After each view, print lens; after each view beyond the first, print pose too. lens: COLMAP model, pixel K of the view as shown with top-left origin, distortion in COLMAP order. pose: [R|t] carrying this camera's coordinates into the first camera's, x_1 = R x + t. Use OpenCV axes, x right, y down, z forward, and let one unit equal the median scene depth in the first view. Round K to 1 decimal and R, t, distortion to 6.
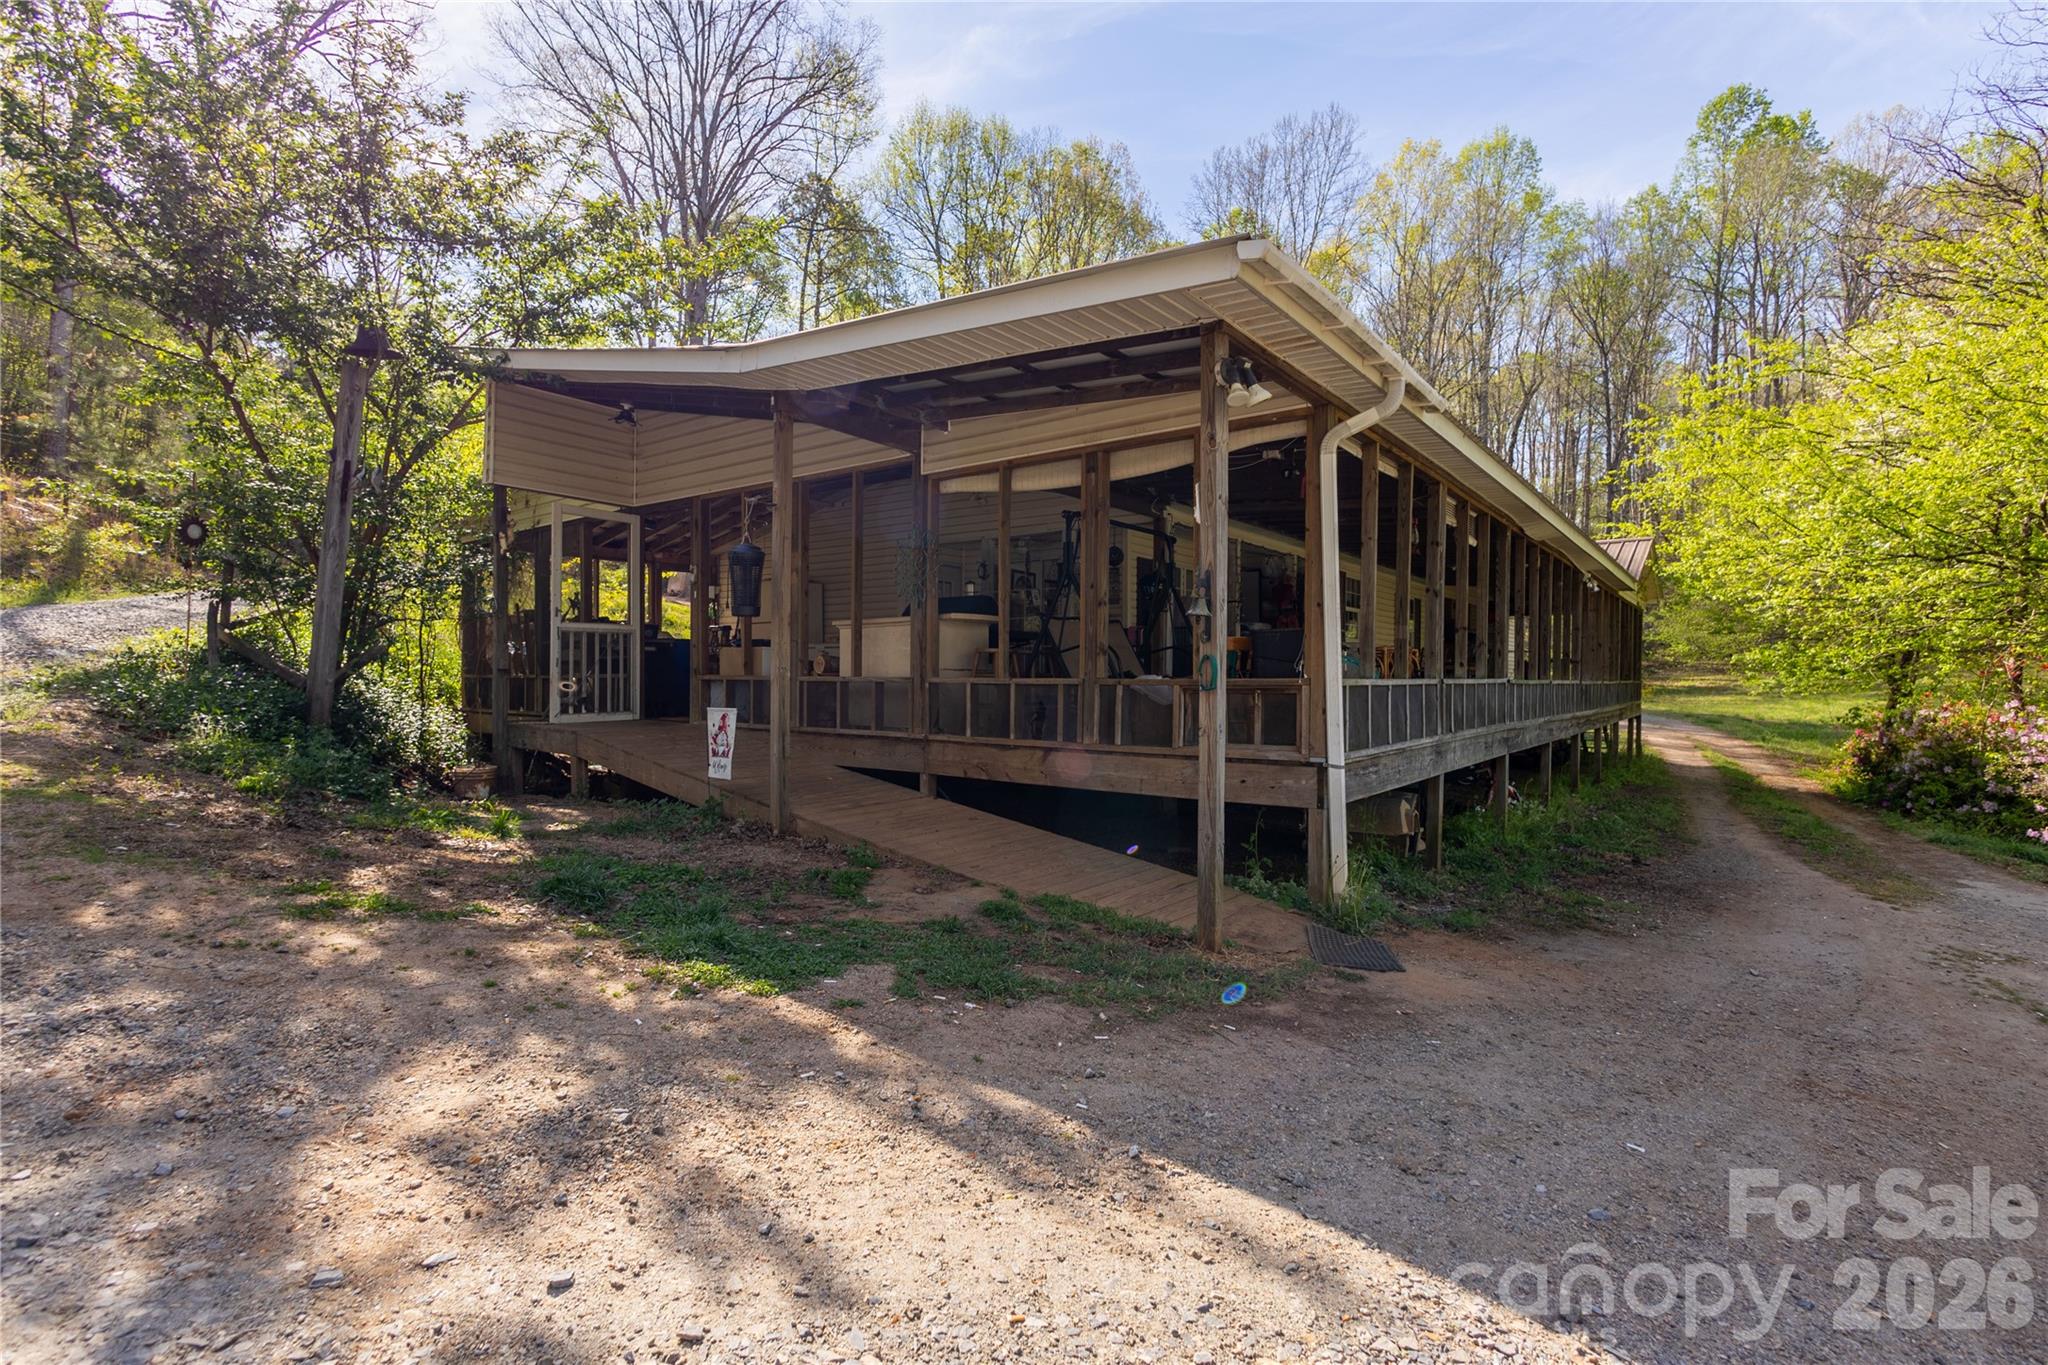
lens RADIAL K [[948.3, 0, 1022.1], [0, 948.3, 675.7], [0, 0, 1]] dist [0.004408, -0.000766]
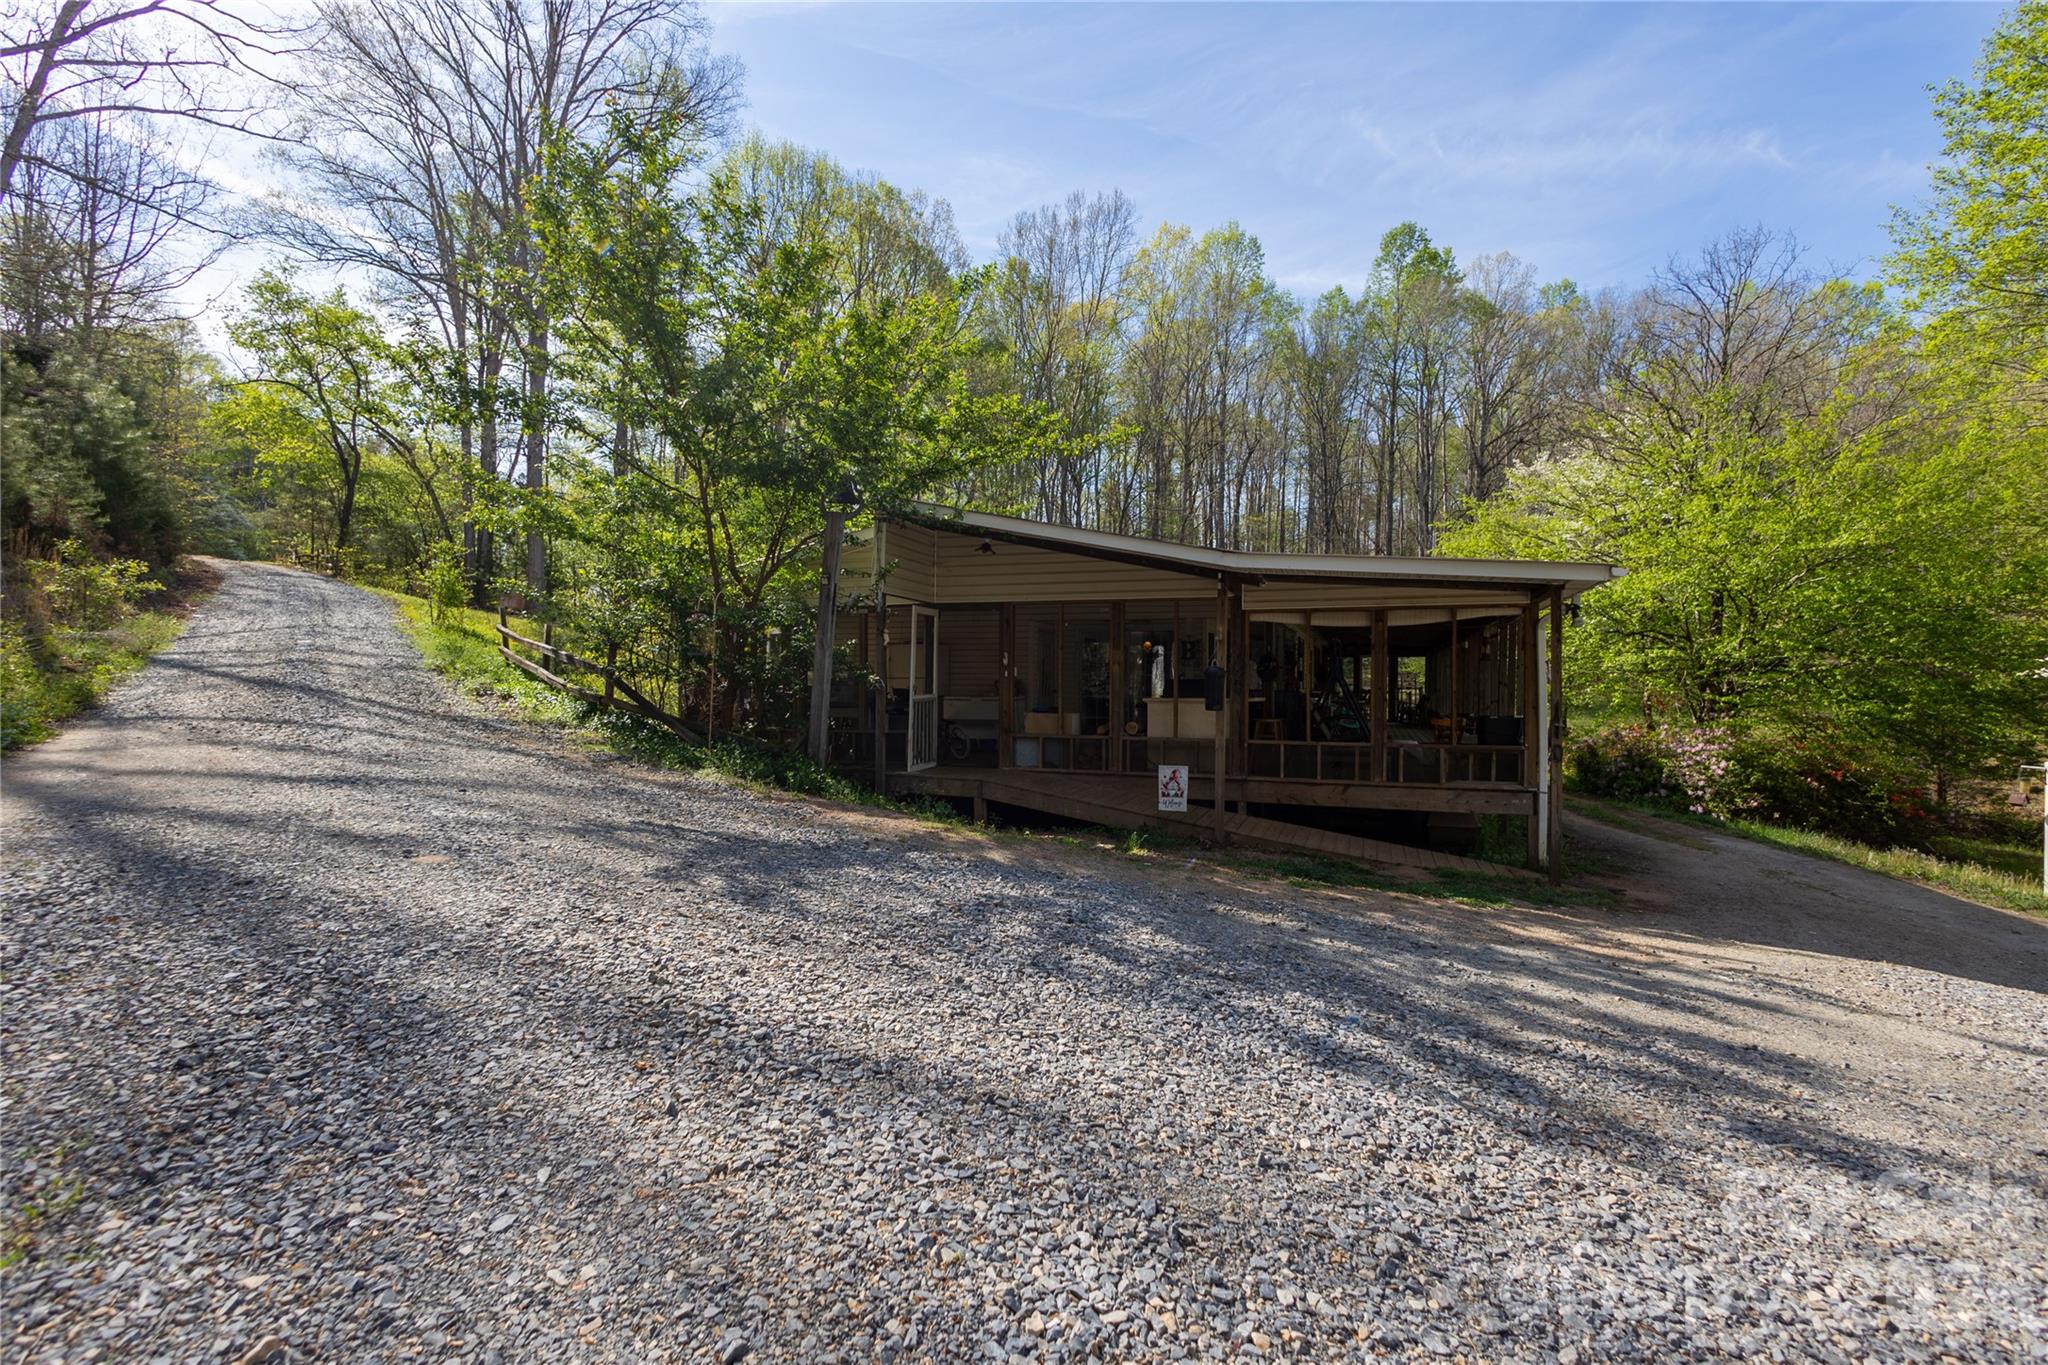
lens RADIAL K [[948.3, 0, 1022.1], [0, 948.3, 675.7], [0, 0, 1]] dist [0.004408, -0.000766]
pose [[0.953513, 0.001251, 0.301350, -0.120307], [-0.000128, 0.999993, -0.003746, -0.012837], [-0.301352, 0.003534, 0.953506, -0.049490]]
